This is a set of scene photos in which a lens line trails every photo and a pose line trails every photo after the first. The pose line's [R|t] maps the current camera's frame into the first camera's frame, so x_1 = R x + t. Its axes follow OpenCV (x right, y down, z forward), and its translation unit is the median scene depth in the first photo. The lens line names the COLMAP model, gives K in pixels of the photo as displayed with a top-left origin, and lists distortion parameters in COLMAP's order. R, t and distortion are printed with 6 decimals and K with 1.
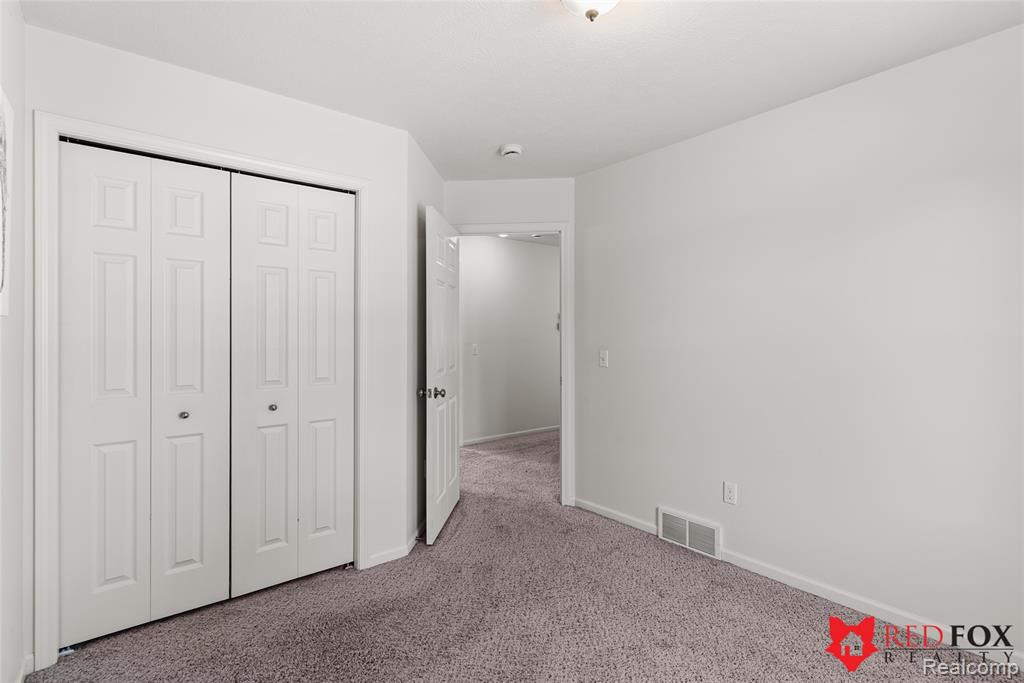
lens RADIAL K [[489.6, 0, 514.5], [0, 489.6, 341.1], [0, 0, 1]] dist [0.000486, -0.001556]
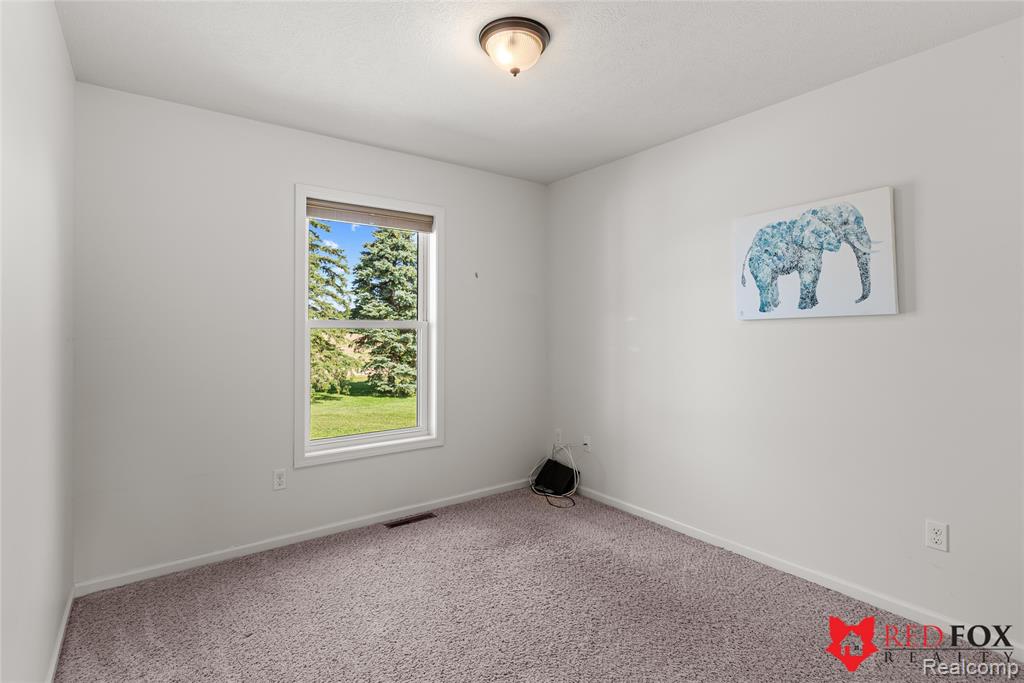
lens RADIAL K [[489.6, 0, 511.5], [0, 489.6, 330.8], [0, 0, 1]] dist [0.000486, -0.001556]
pose [[0.999211, 0.003383, -0.039560, 0.132380], [-0.003429, 0.999994, -0.001083, 0.000373], [0.039556, 0.001218, 0.999217, -0.166516]]
